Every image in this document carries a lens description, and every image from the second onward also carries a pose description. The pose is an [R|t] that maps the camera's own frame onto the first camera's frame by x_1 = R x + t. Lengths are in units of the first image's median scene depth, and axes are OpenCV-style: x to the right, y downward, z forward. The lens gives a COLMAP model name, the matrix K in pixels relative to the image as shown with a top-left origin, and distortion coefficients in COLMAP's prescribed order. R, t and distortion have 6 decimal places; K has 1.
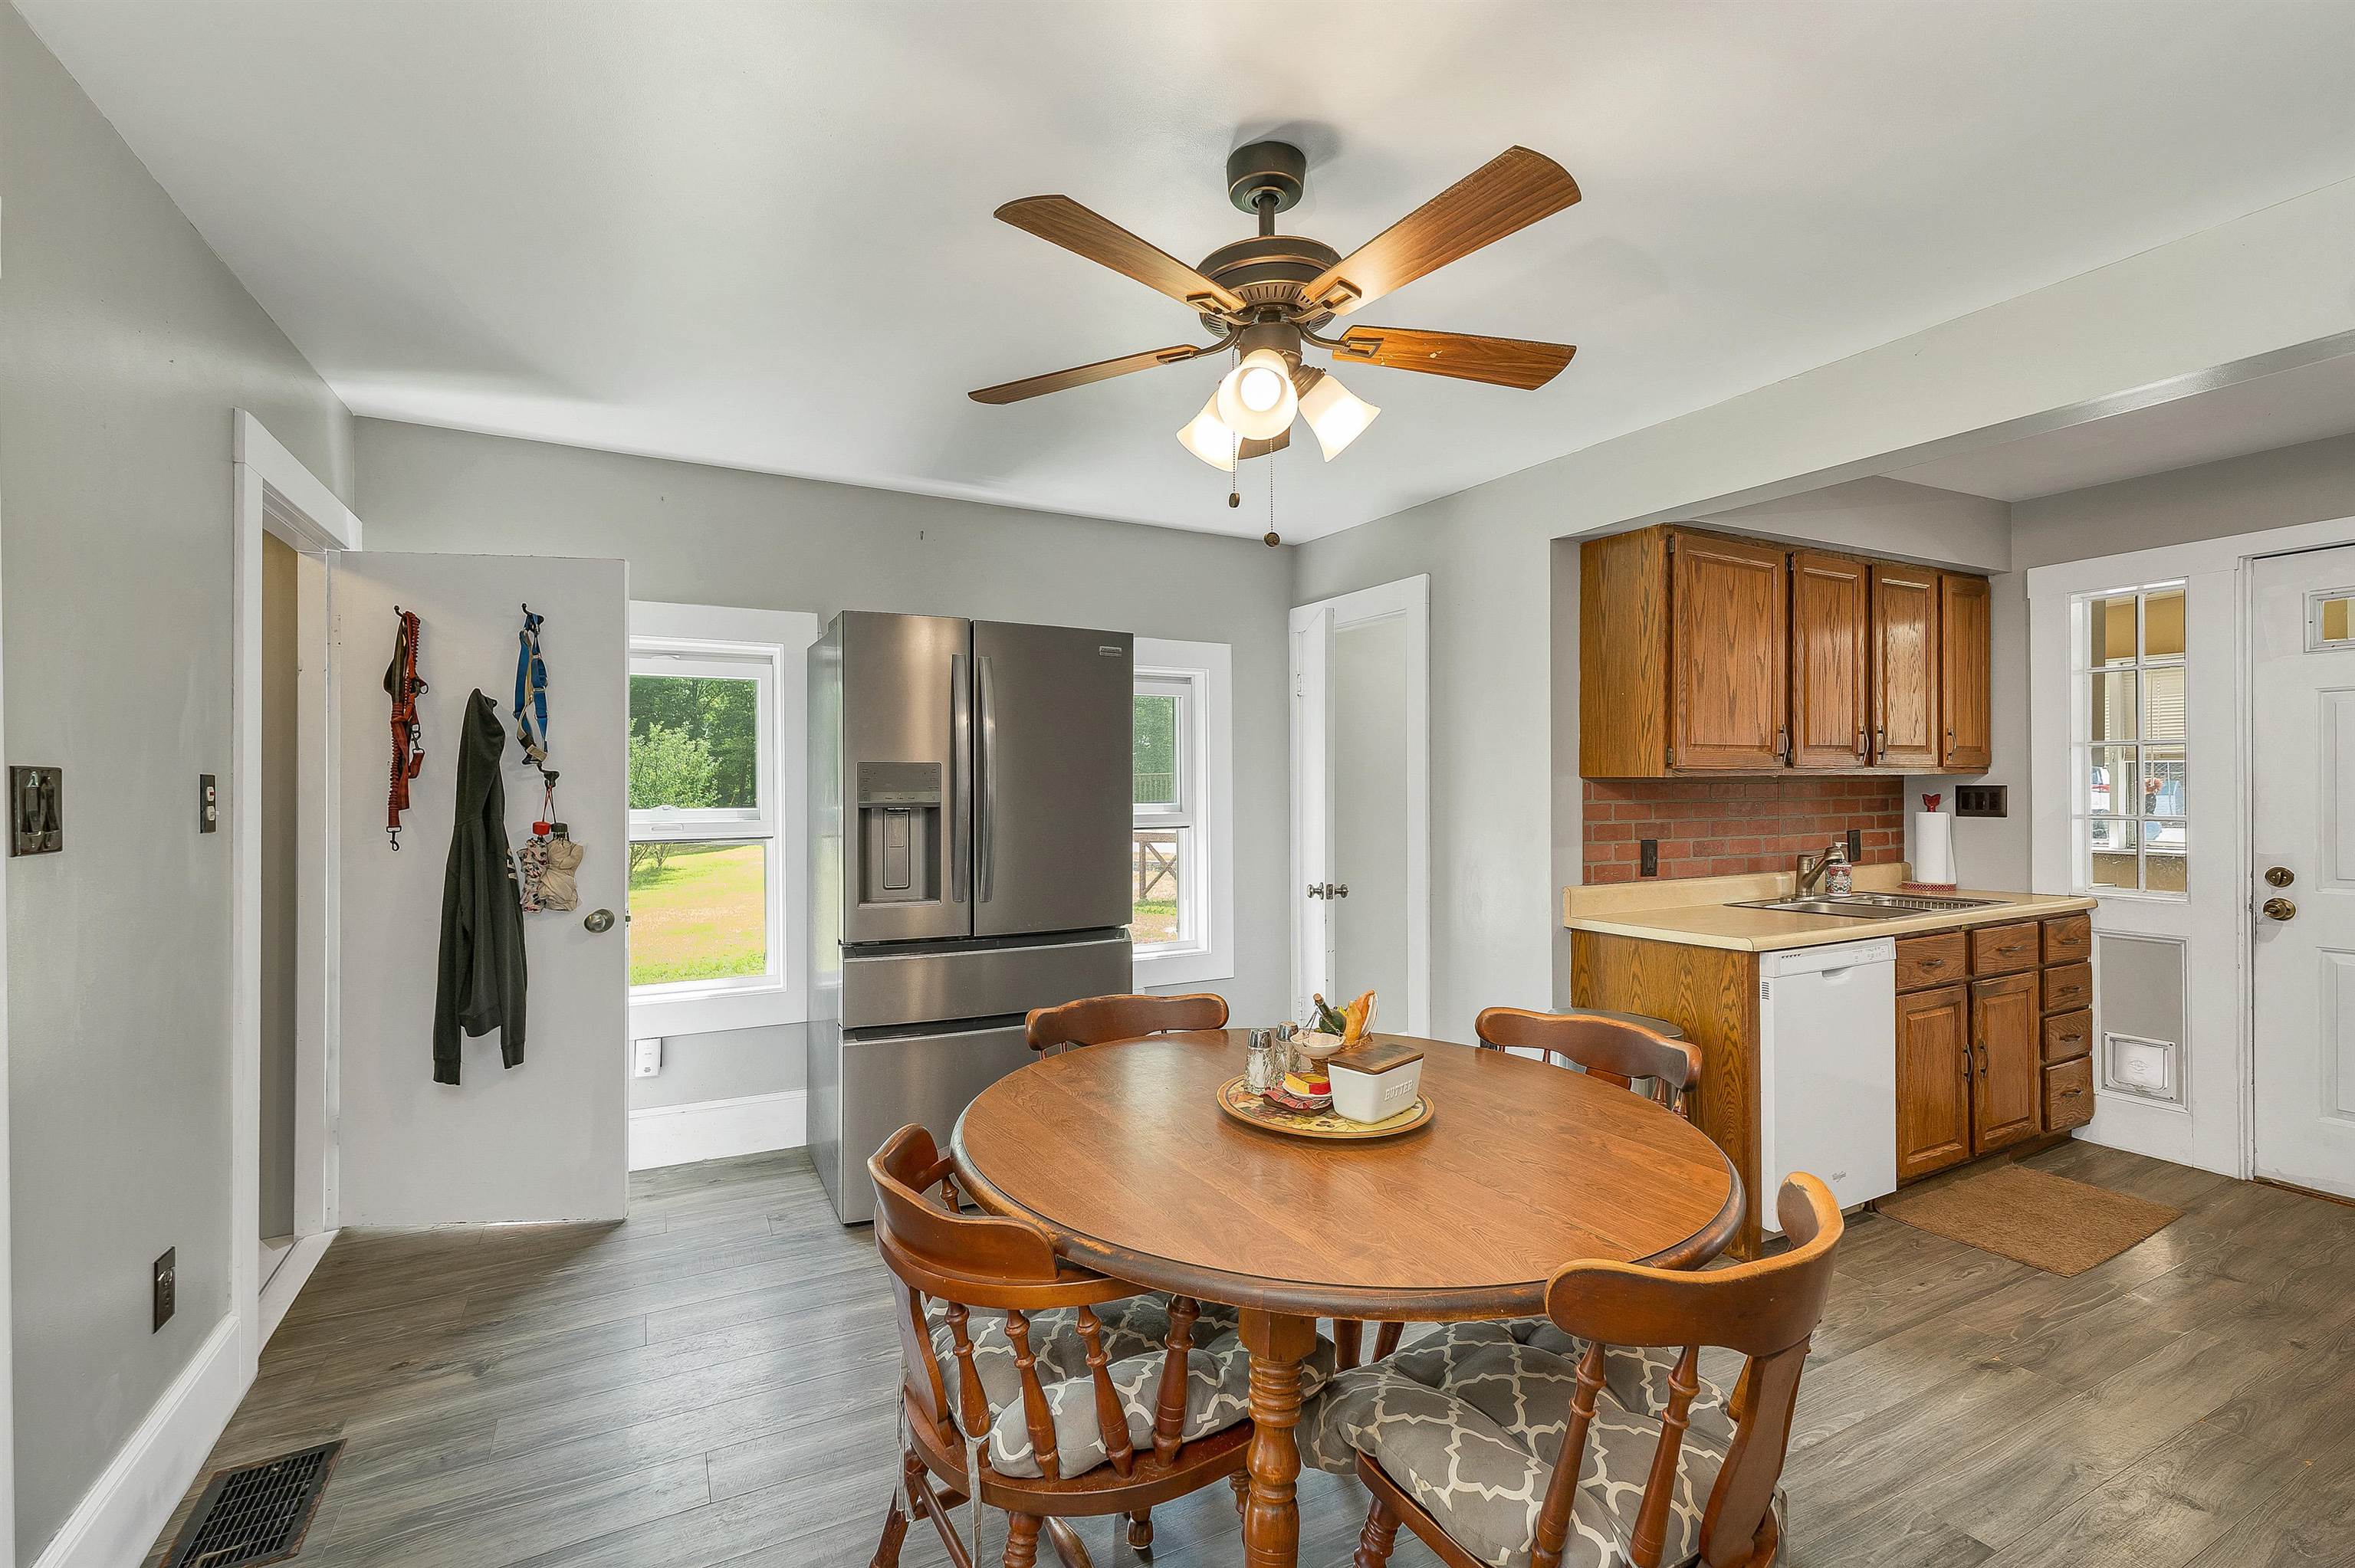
lens RADIAL K [[1005.8, 0, 1182.5], [0, 1005.8, 773.3], [0, 0, 1]] dist [0.001279, 0.000220]
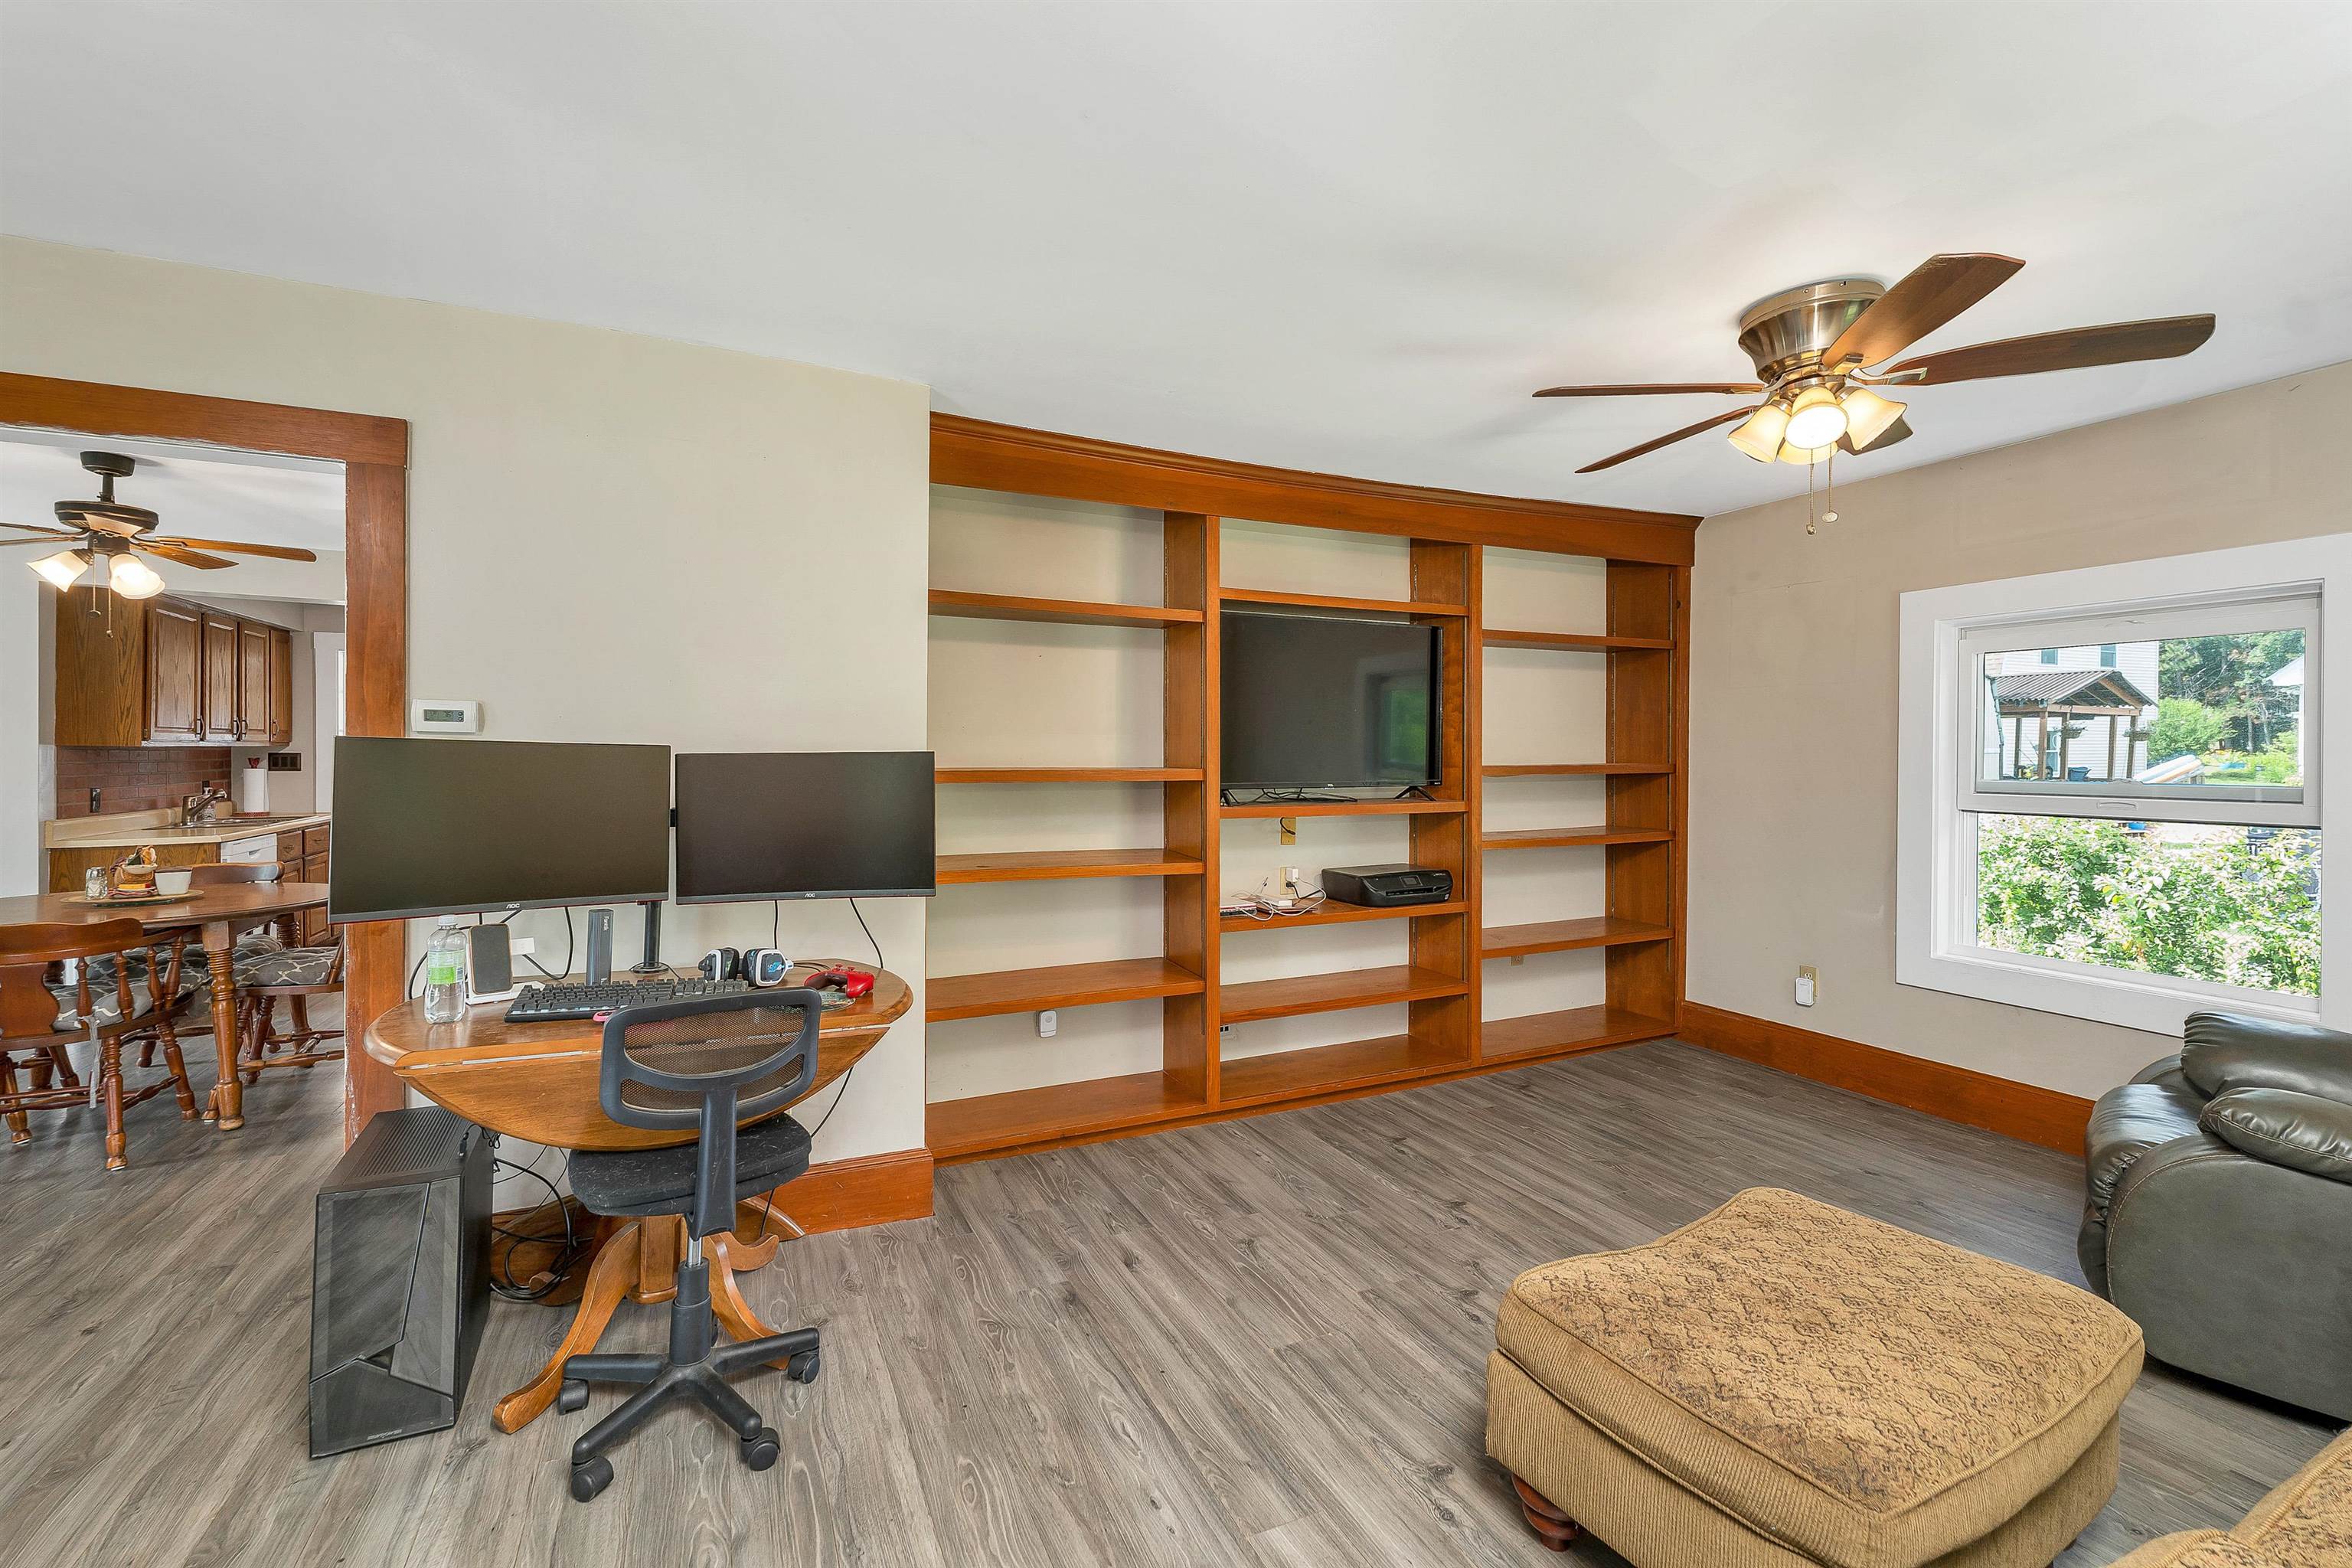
lens RADIAL K [[1004.6, 0, 1181.0], [0, 1004.6, 773.3], [0, 0, 1]] dist [0.001279, 0.000220]
pose [[0.033772, -0.016095, 0.999300, -0.994307], [-0.011009, 0.999804, 0.016475, 0.002593], [-0.999369, -0.011558, 0.033588, -0.667891]]
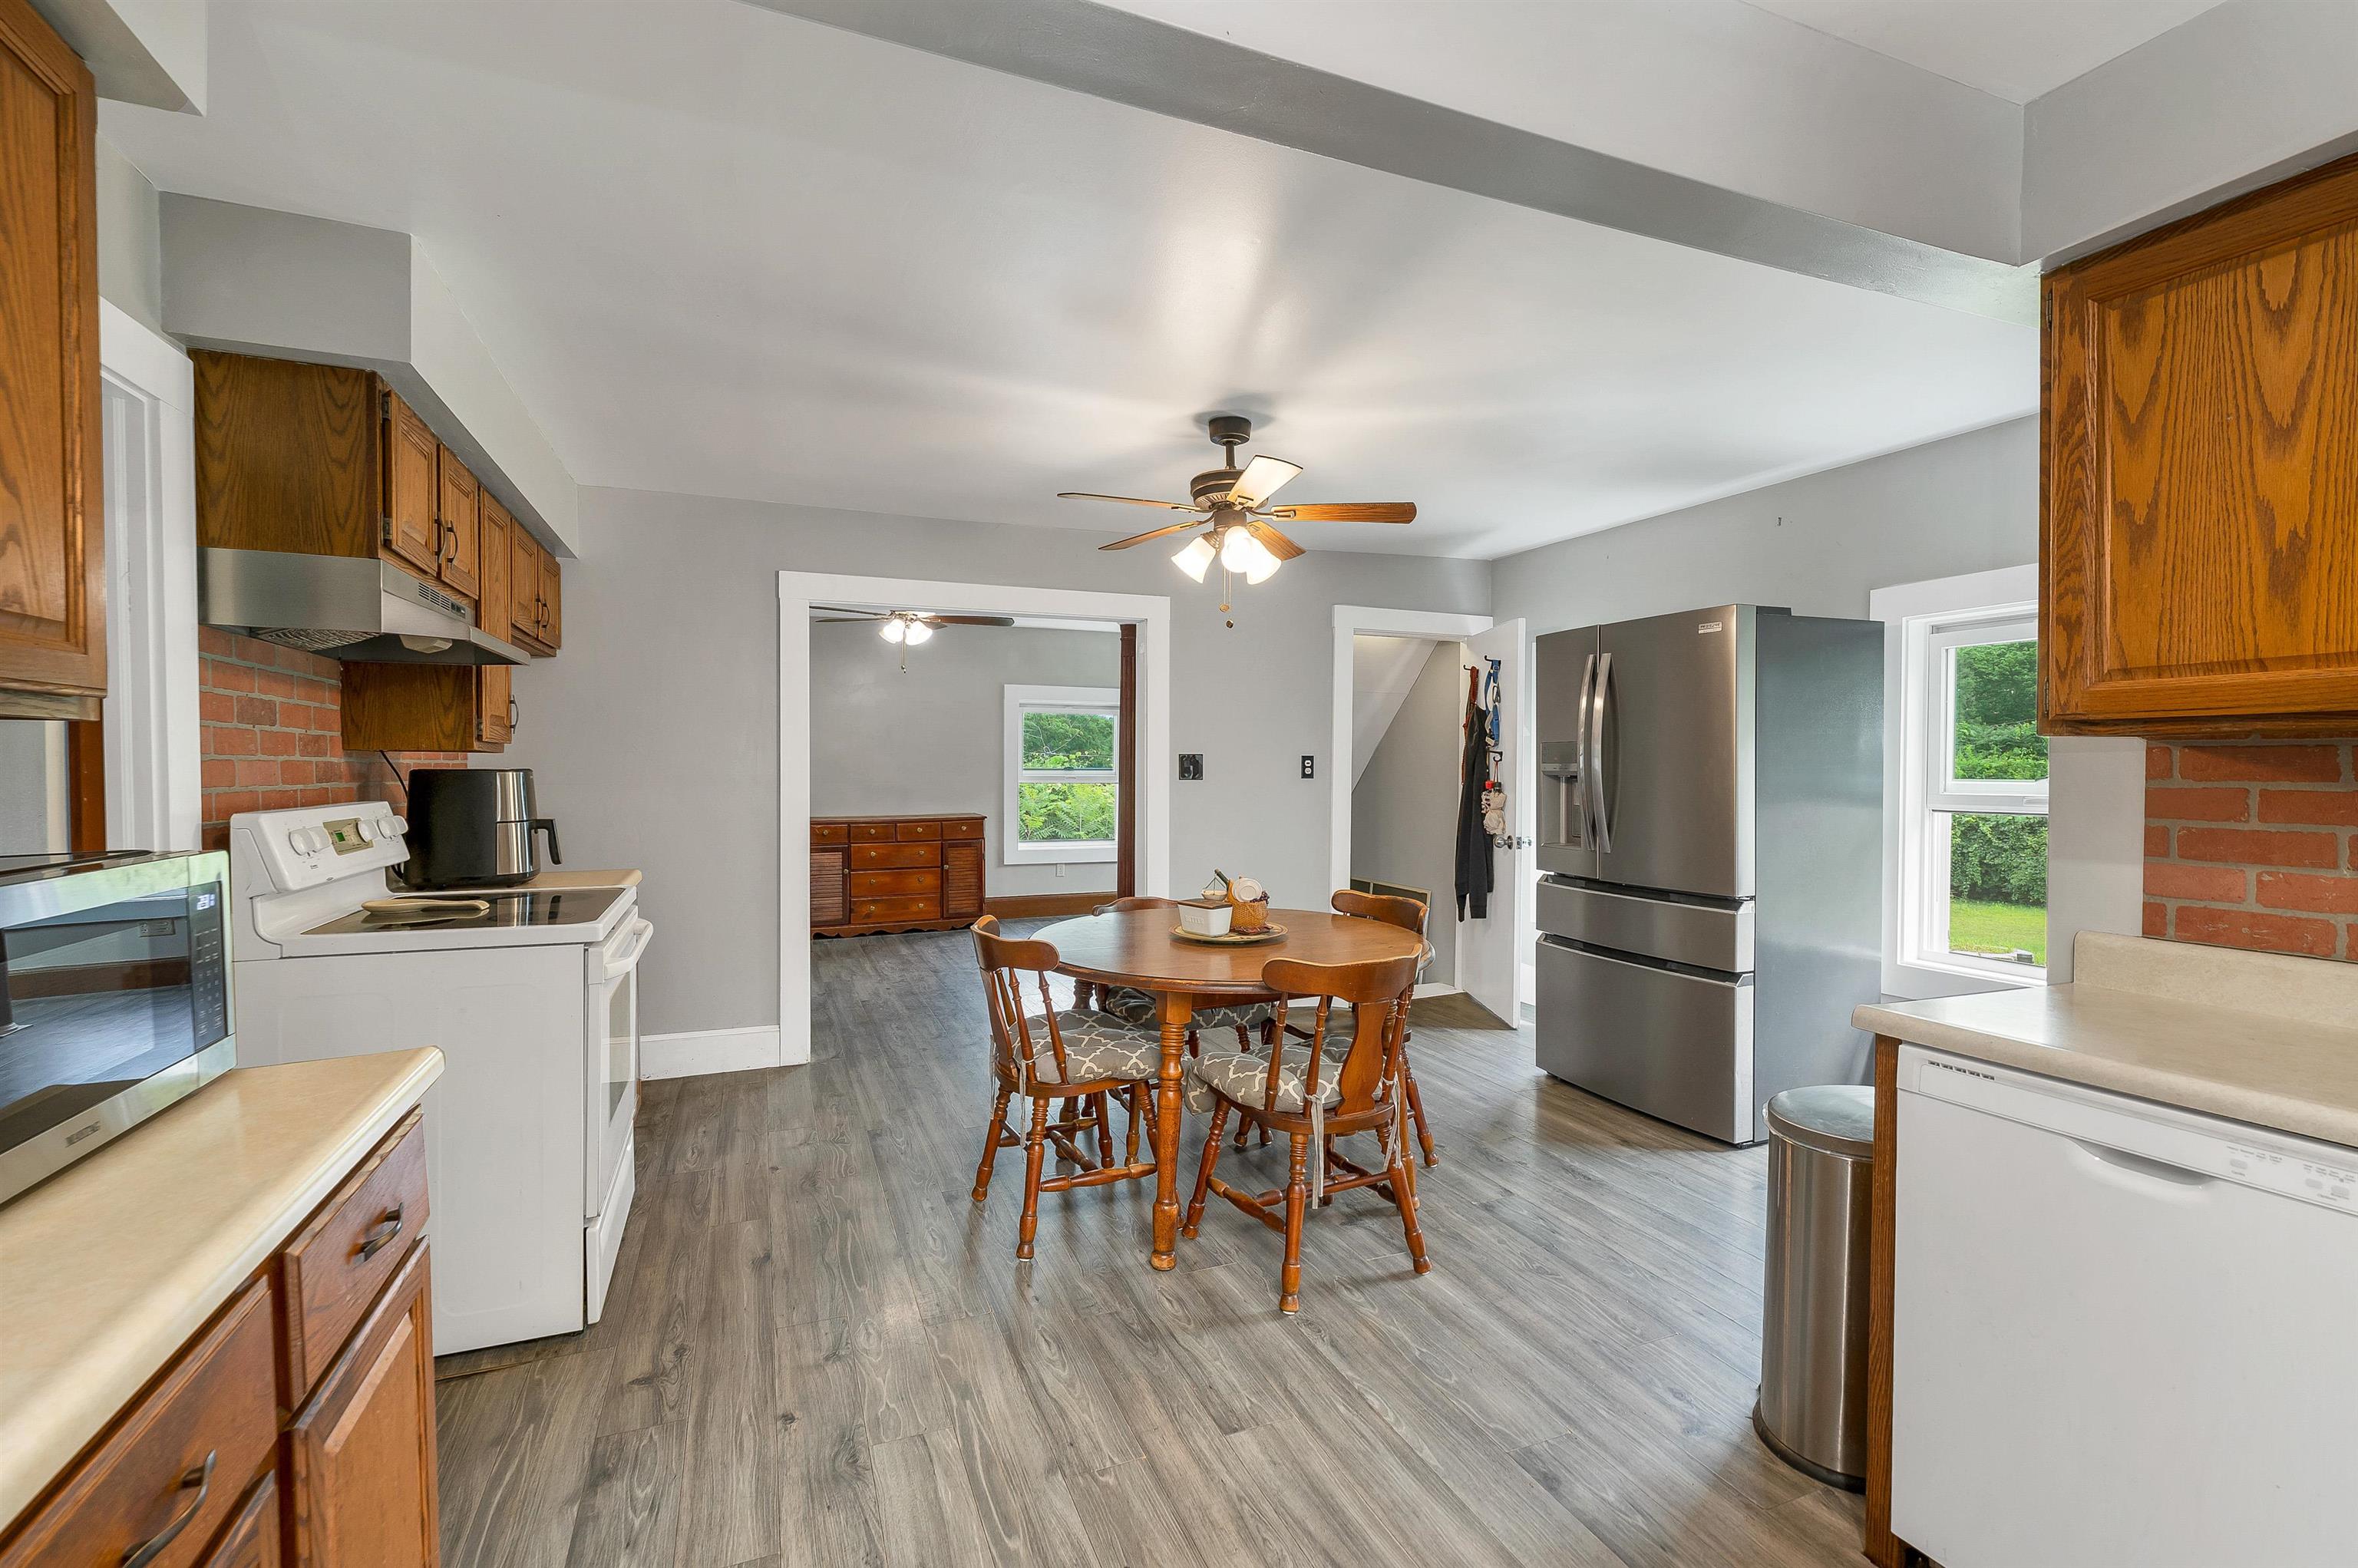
lens RADIAL K [[1007.1, 0, 1184.0], [0, 1007.1, 773.2], [0, 0, 1]] dist [0.001279, 0.000220]
pose [[-0.072621, 0.008865, -0.997320, 0.966151], [0.012309, 0.999892, 0.007992, 0.013199], [0.997284, -0.011696, -0.072722, 0.528306]]
